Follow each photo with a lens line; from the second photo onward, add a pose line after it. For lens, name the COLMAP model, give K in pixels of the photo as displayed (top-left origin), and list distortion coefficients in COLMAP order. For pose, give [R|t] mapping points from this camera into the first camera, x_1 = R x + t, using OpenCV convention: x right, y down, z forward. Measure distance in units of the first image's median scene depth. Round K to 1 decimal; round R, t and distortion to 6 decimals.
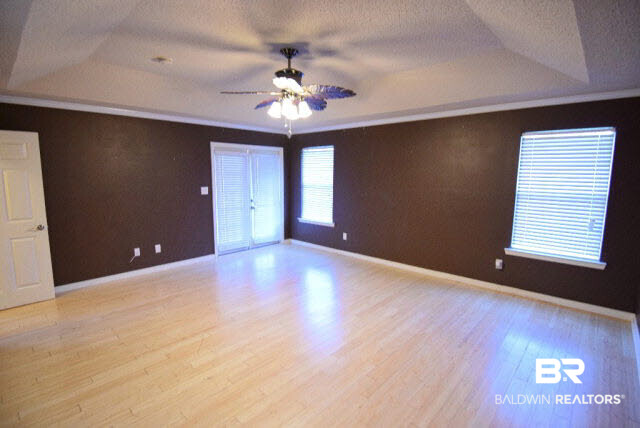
lens RADIAL K [[313.8, 0, 322.2], [0, 313.8, 212.9], [0, 0, 1]] dist [0.001517, -0.023966]
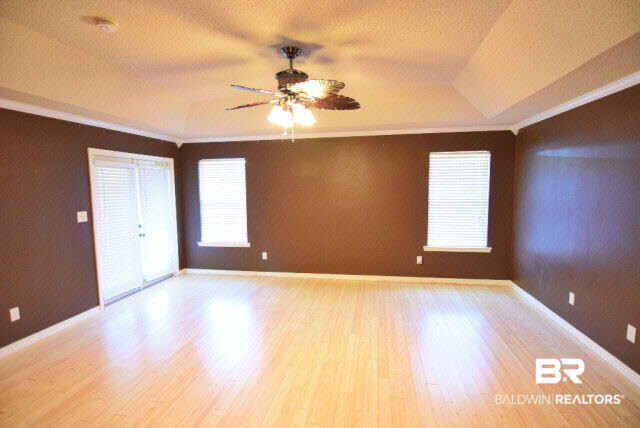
lens RADIAL K [[313.8, 0, 322.2], [0, 313.8, 212.9], [0, 0, 1]] dist [0.001517, -0.023966]
pose [[0.837901, -0.062172, 0.542270, -0.299391], [0.086672, 0.996042, -0.019727, -0.019440], [-0.538897, 0.063529, 0.839972, 0.133722]]
